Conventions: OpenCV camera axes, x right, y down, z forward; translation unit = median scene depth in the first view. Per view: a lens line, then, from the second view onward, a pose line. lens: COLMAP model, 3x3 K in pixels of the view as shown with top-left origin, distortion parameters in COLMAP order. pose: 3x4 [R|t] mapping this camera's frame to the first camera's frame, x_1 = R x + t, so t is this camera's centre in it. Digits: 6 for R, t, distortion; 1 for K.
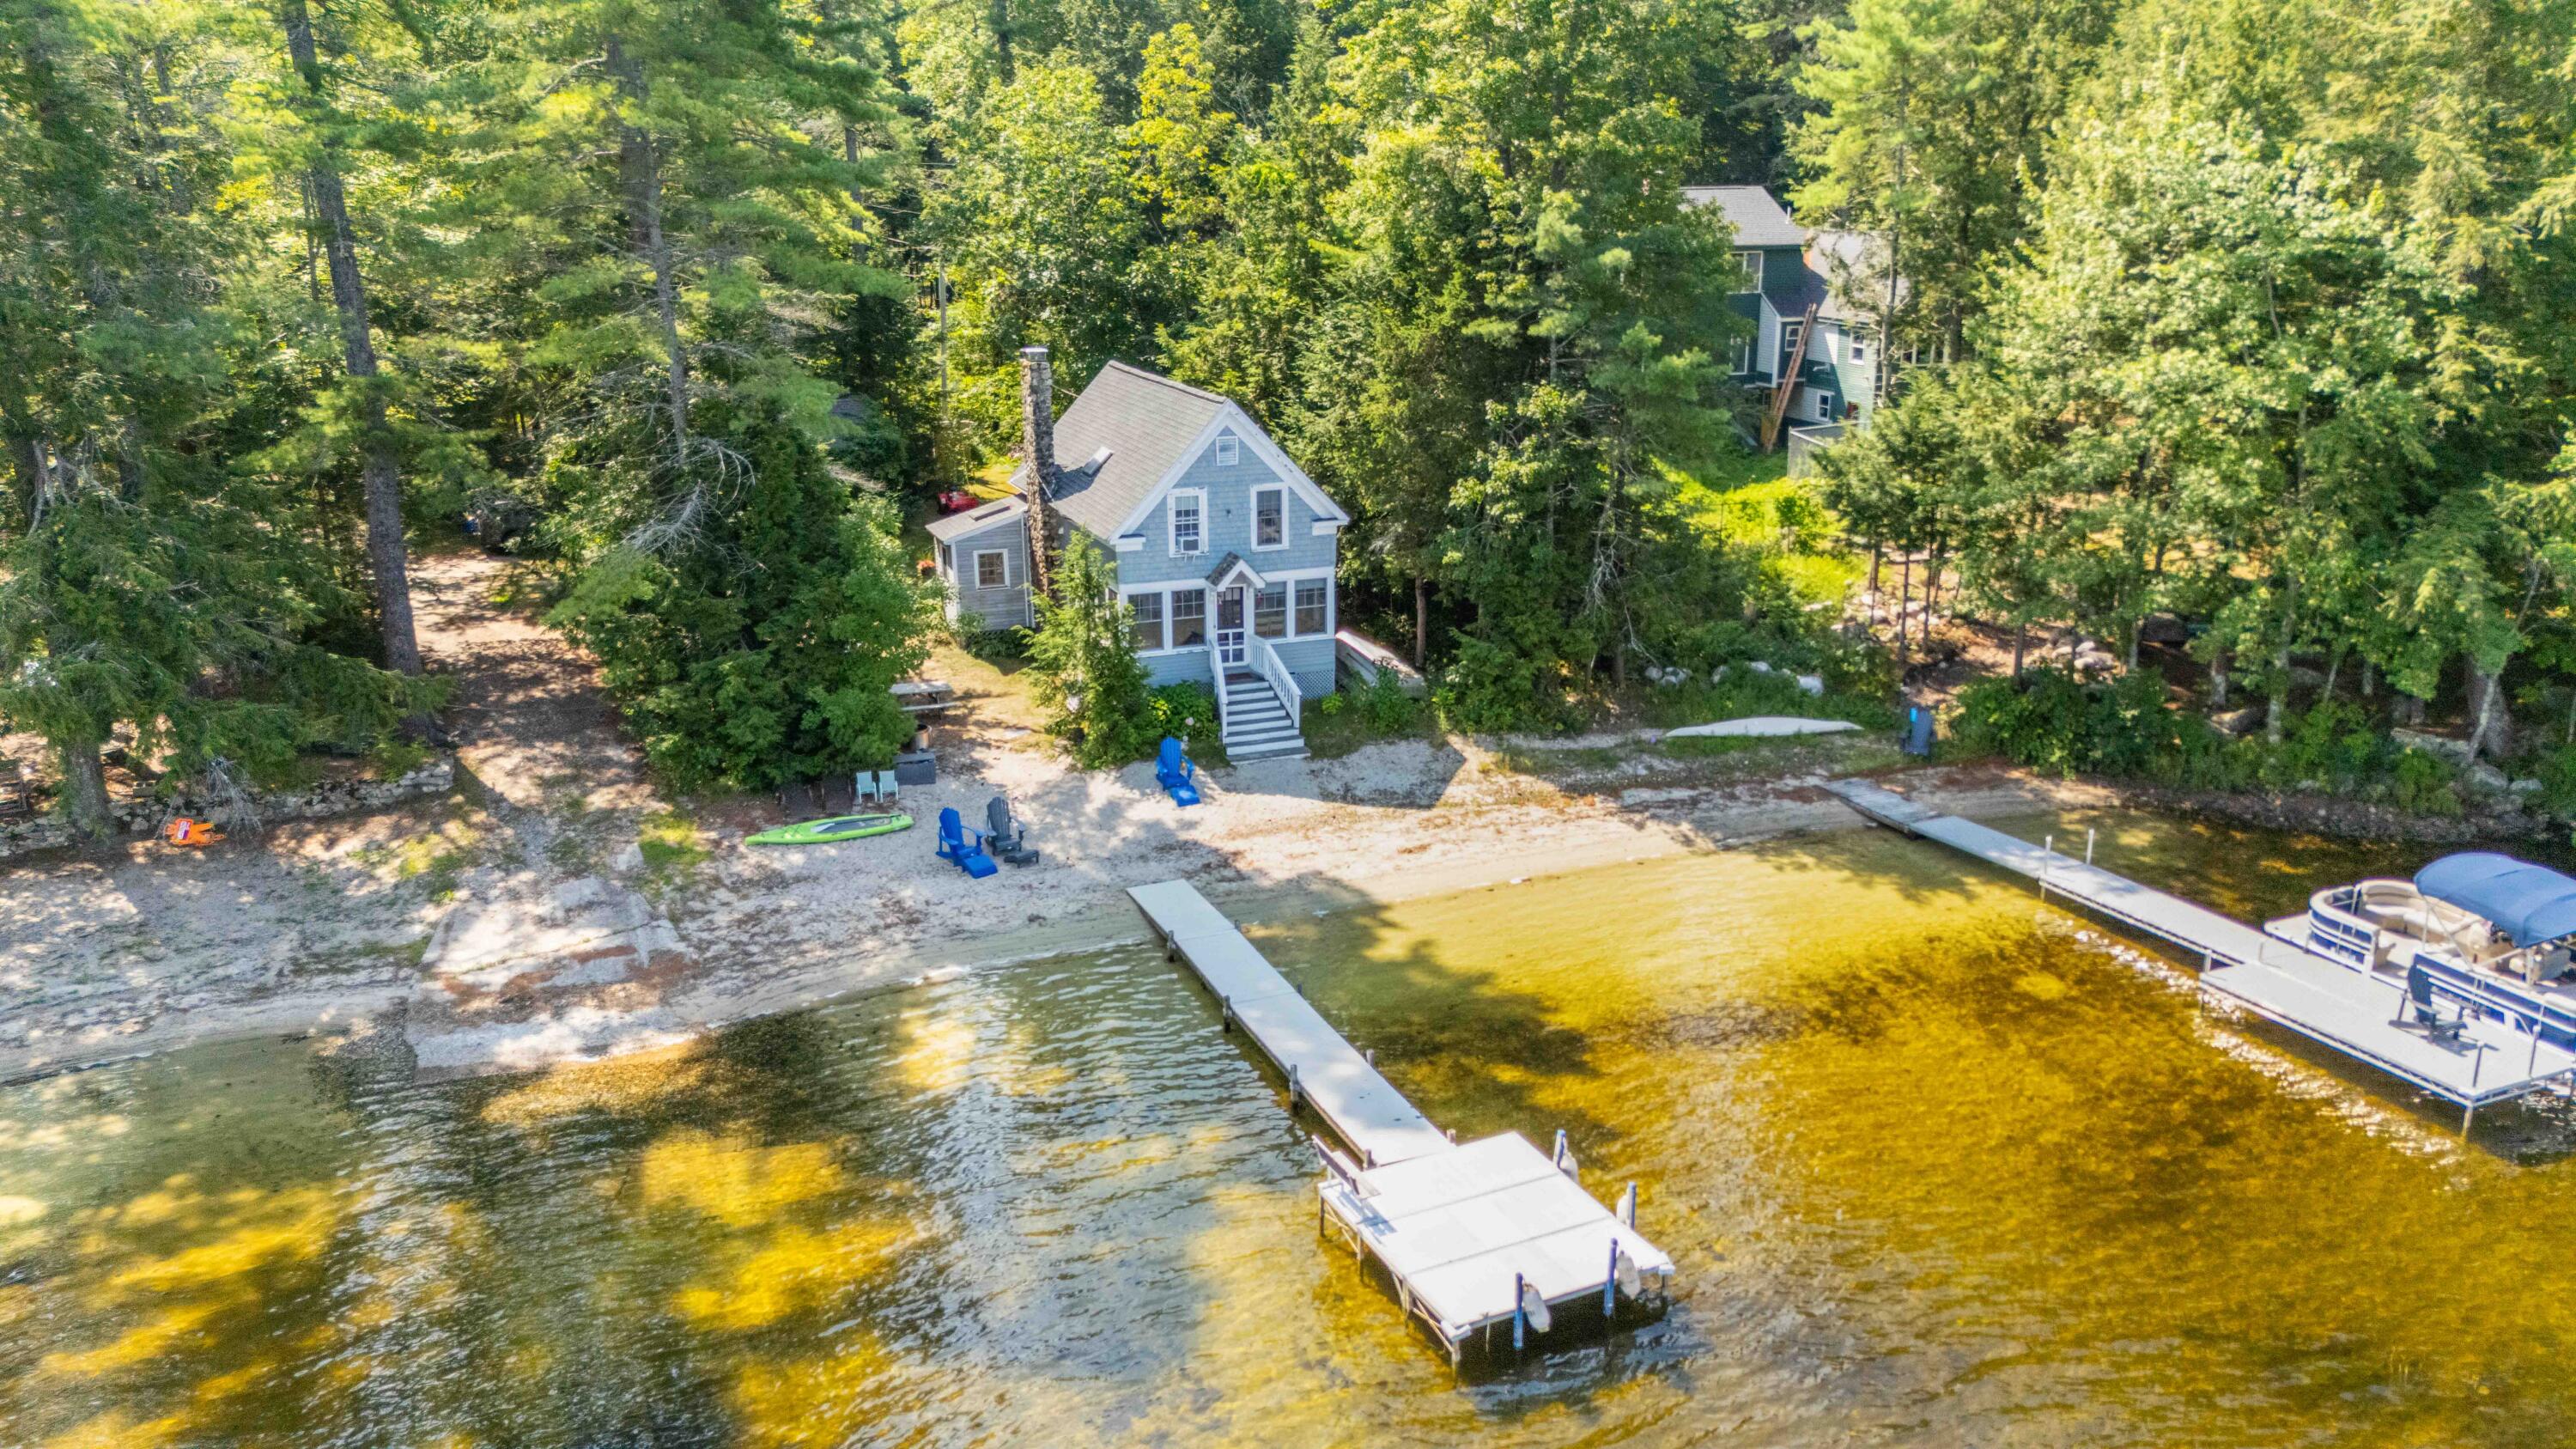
lens RADIAL K [[1860.0, 0, 1288.0], [0, 1860.0, 724.5], [0, 0, 1]] dist [0.056983, -0.054647]
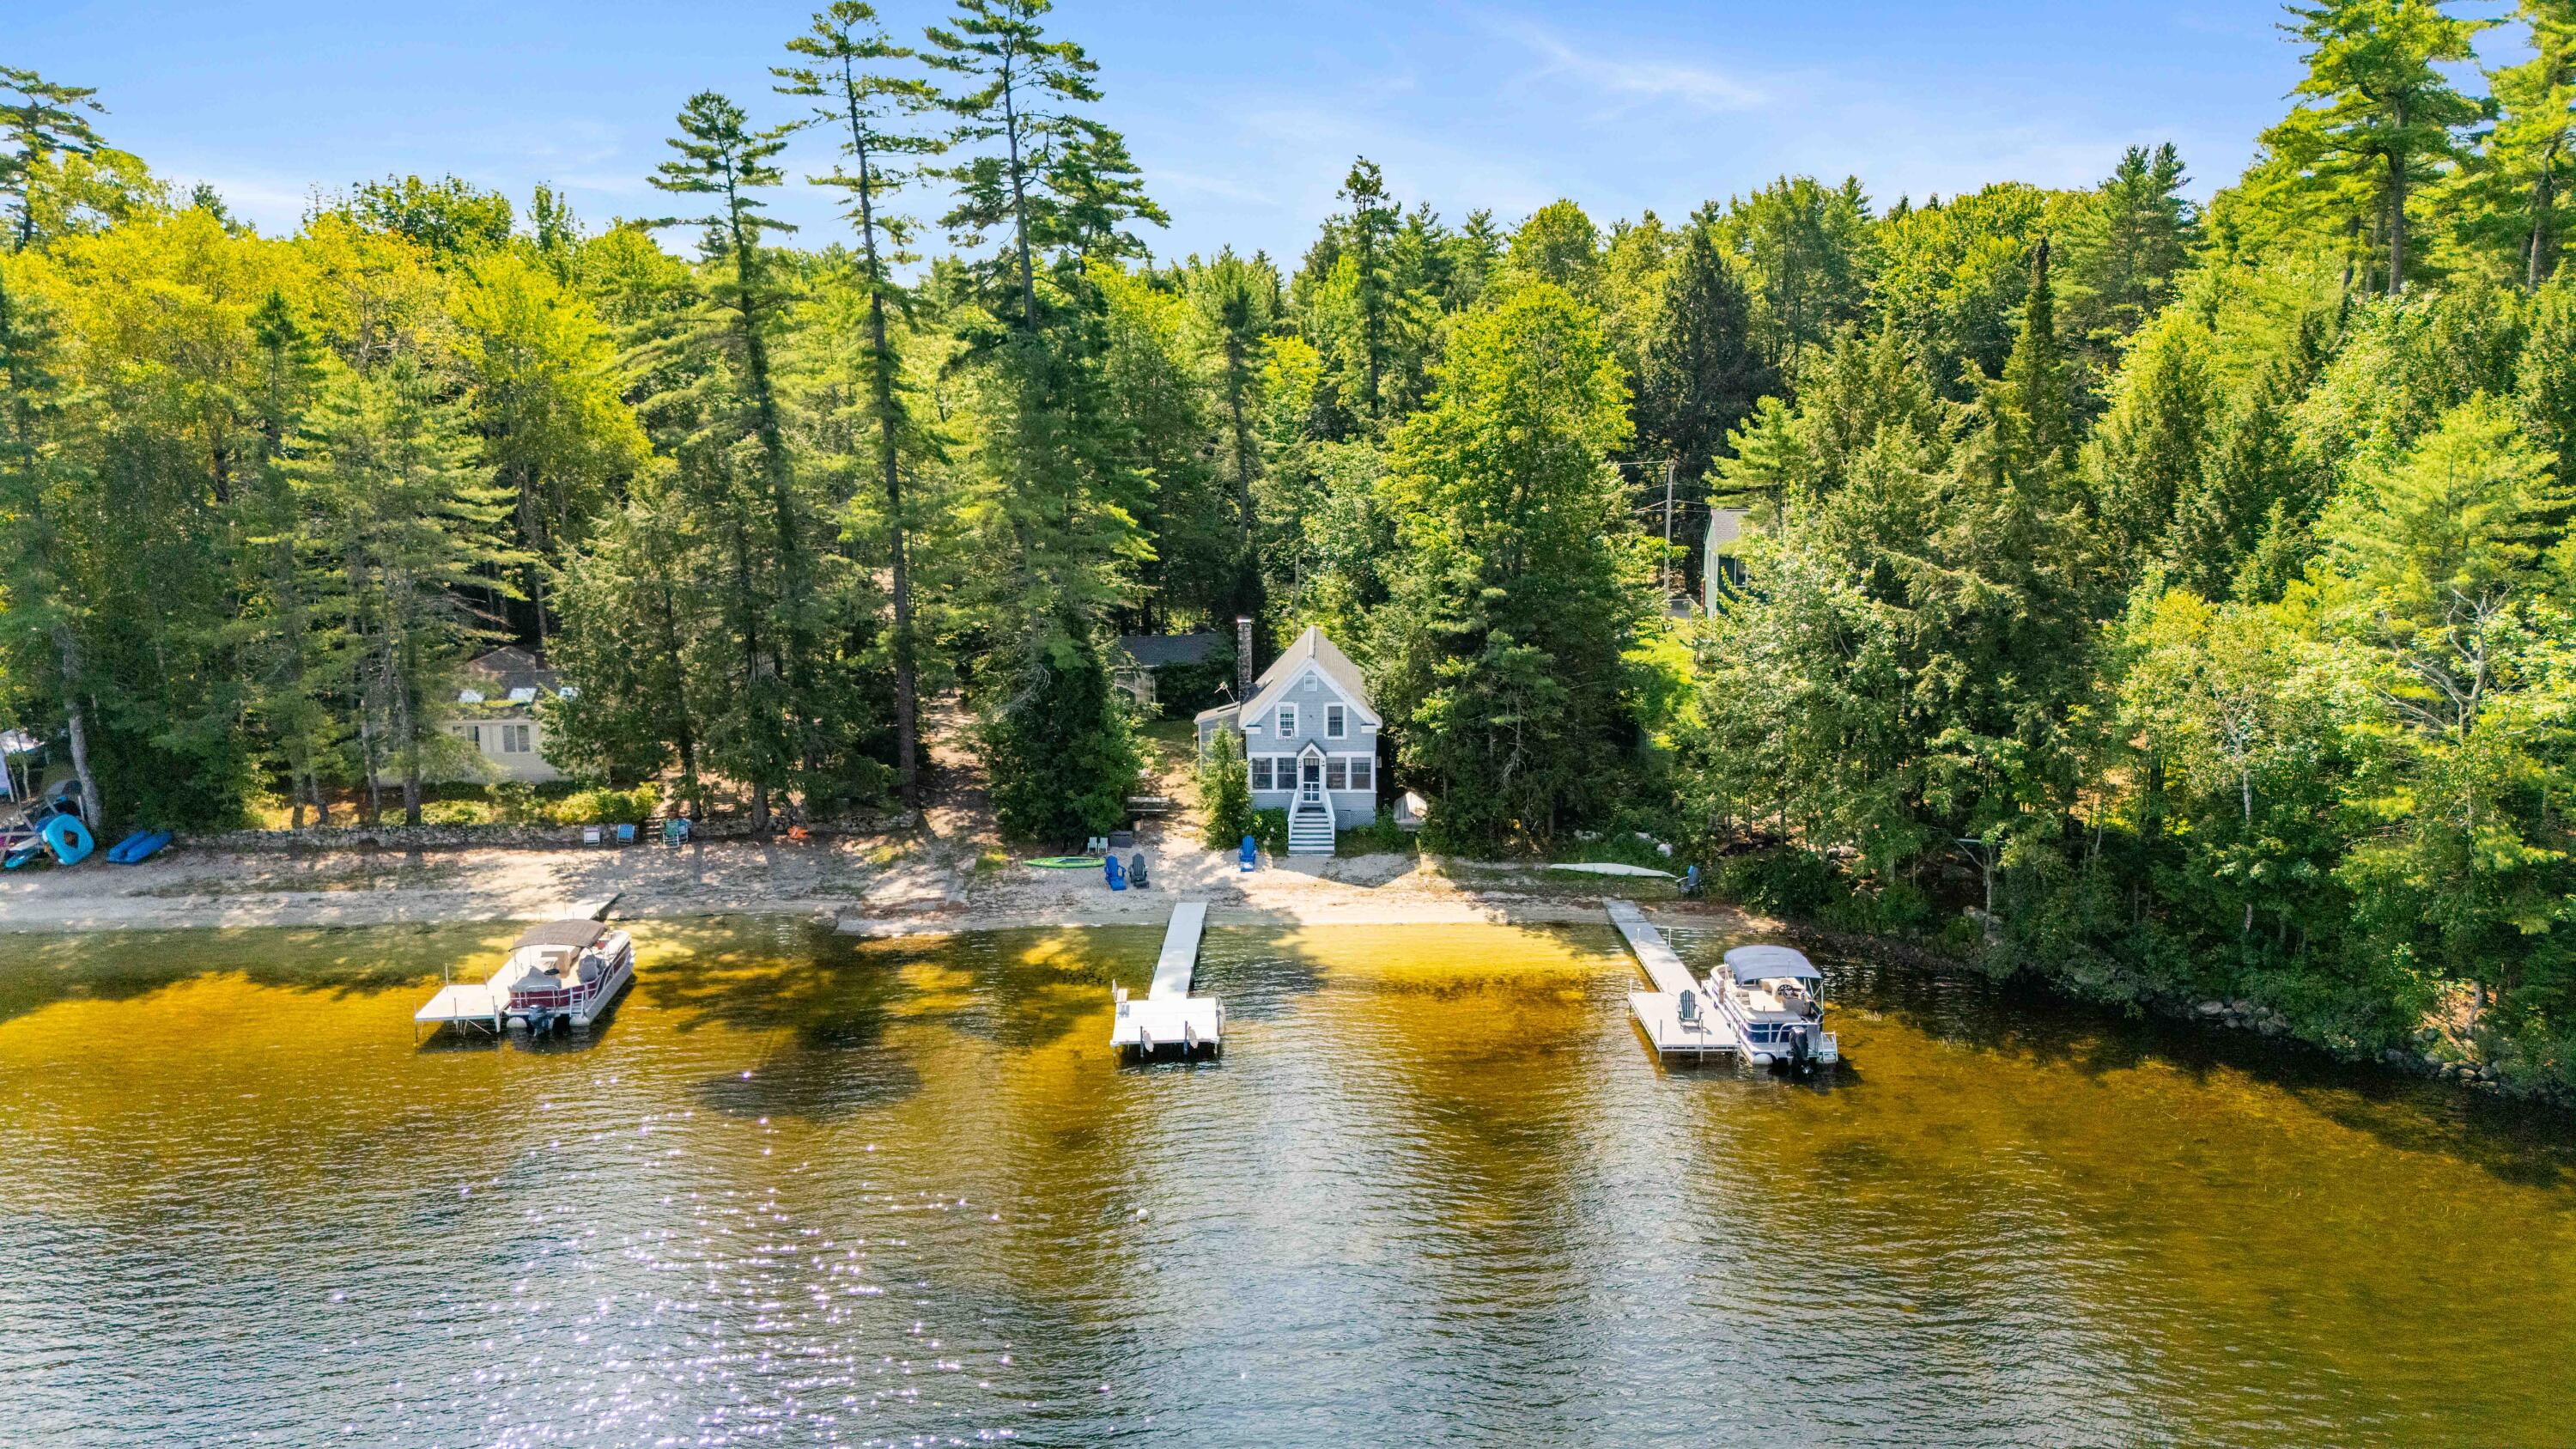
lens RADIAL K [[1860.0, 0, 1288.0], [0, 1860.0, 724.5], [0, 0, 1]] dist [0.056983, -0.054647]
pose [[0.925699, 0.073909, -0.370971, 0.643385], [-0.105348, 0.992297, -0.065184, 0.013469], [0.363296, 0.099422, 0.926354, -0.703599]]
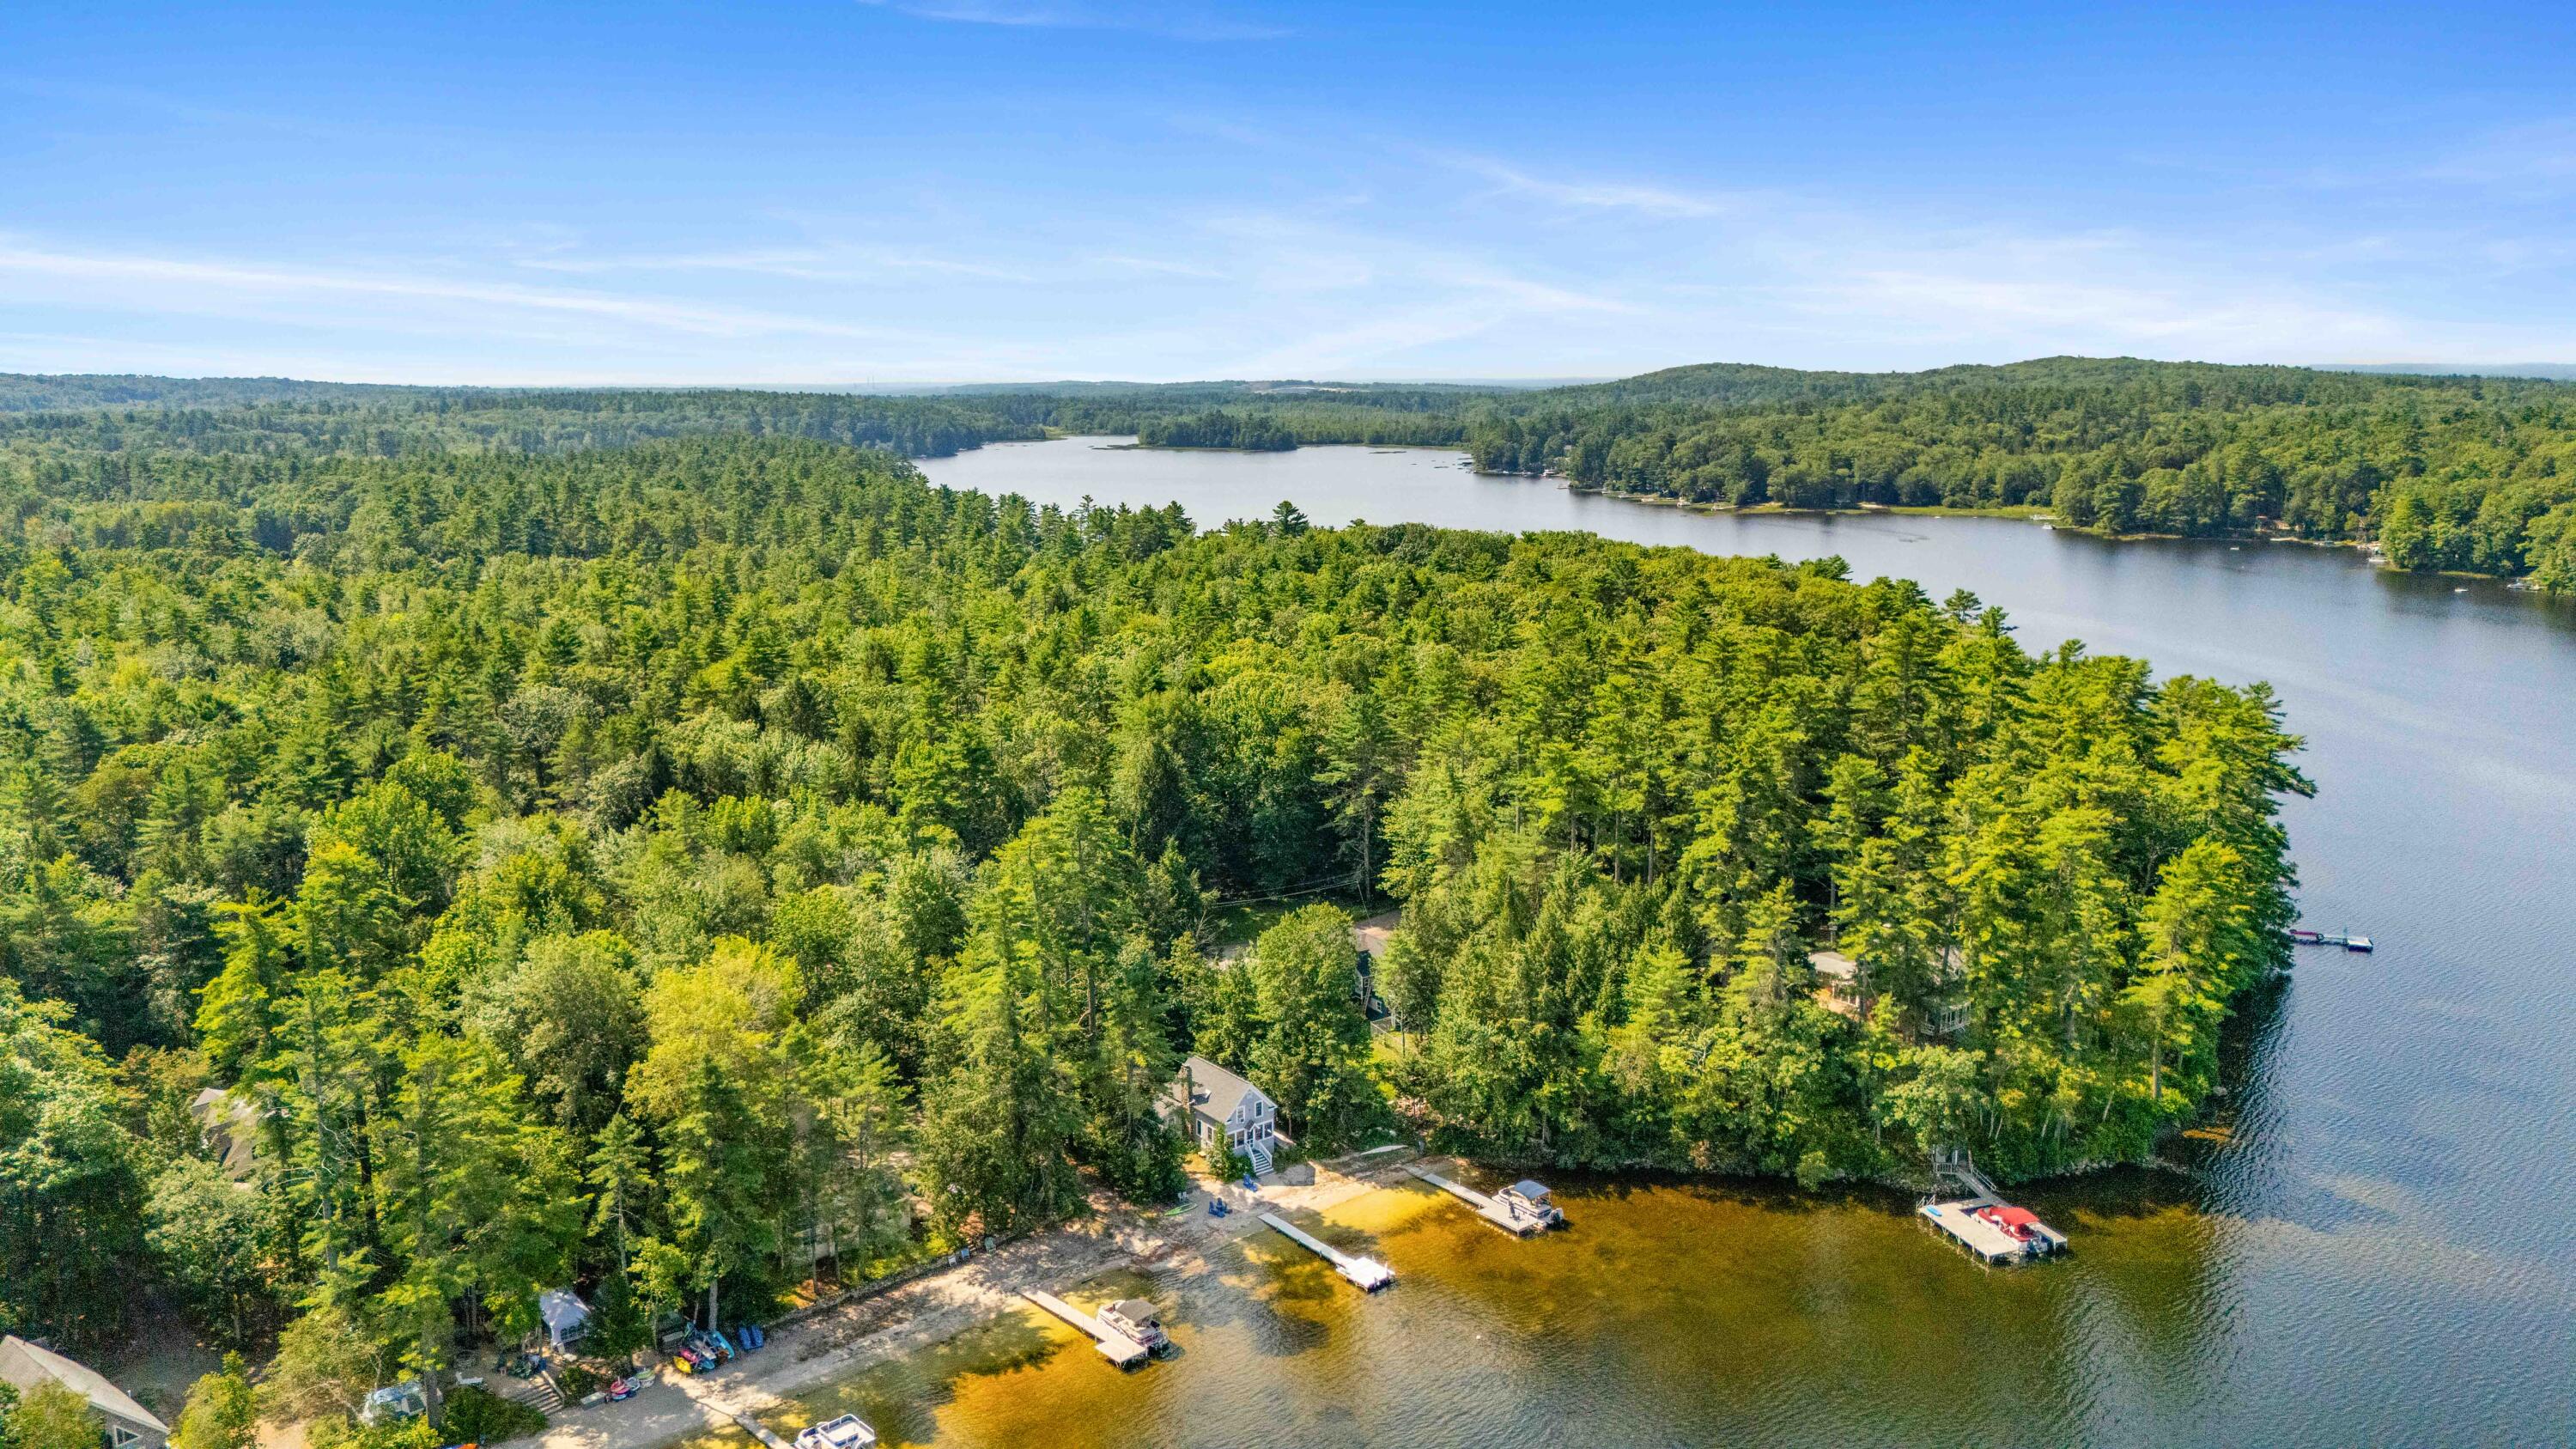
lens RADIAL K [[1860.0, 0, 1288.0], [0, 1860.0, 724.5], [0, 0, 1]] dist [0.056983, -0.054647]
pose [[0.962546, -0.052825, 0.265923, -0.985514], [0.078586, 0.993088, -0.087180, -0.589906], [-0.259480, 0.104813, 0.960044, -2.952904]]
